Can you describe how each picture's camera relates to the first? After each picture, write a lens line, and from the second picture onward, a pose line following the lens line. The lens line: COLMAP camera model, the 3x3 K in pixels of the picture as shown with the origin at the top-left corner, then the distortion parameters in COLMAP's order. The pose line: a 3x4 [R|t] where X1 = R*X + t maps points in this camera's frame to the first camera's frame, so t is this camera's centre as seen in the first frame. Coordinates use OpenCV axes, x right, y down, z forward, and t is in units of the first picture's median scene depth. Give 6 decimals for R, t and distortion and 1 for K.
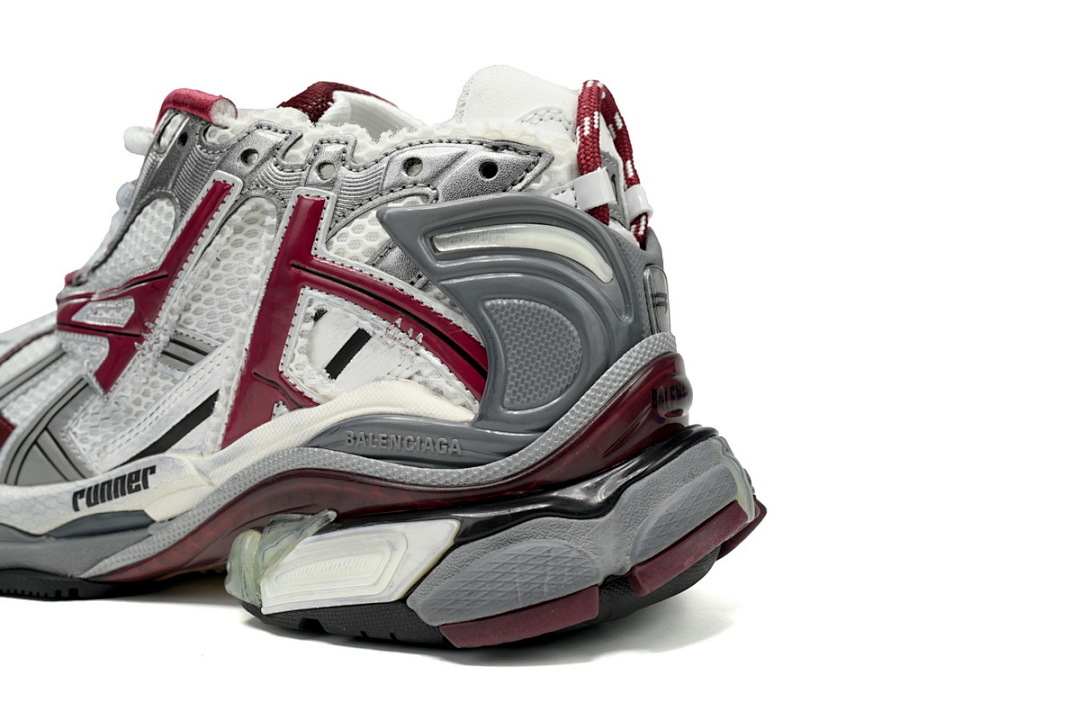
lens RADIAL K [[1083.5, 0, 540.6], [0, 1083.5, 358.7], [0, 0, 1]] dist [0.022993, 0.000000]
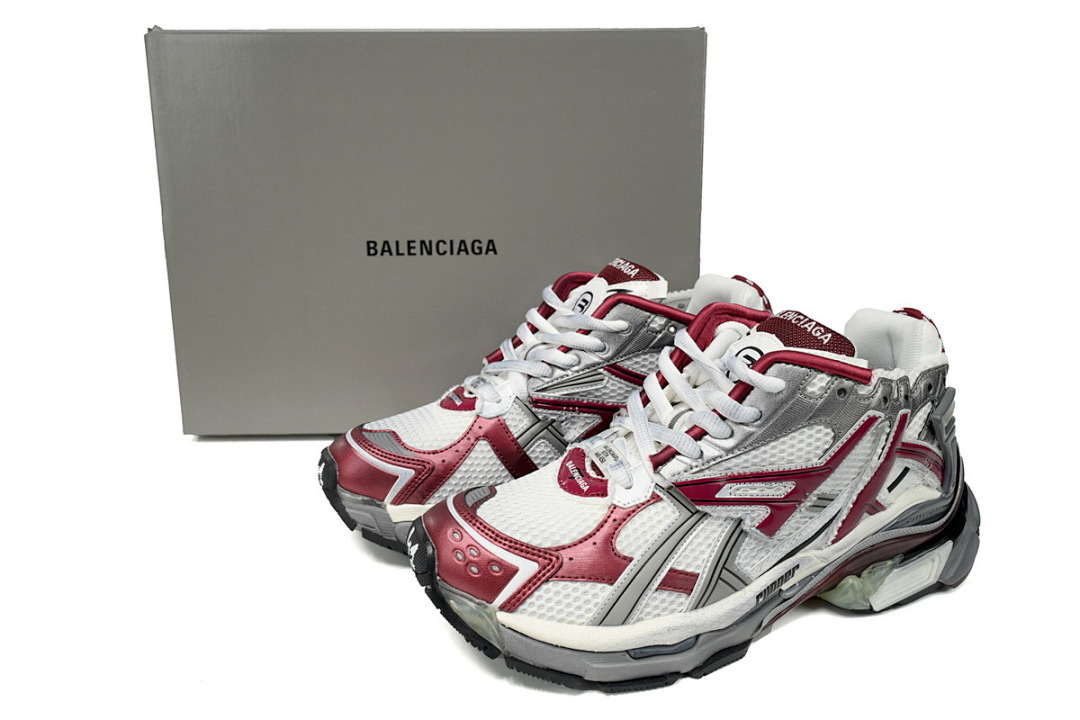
lens RADIAL K [[886.8, 0, 539.2], [0, 886.8, 361.2], [0, 0, 1]] dist [-0.007479, -0.000514]
pose [[0.626454, -0.237356, 0.742440, -1.725443], [0.012100, 0.955354, 0.295215, -0.695982], [-0.779364, -0.175955, 0.601358, 0.549514]]
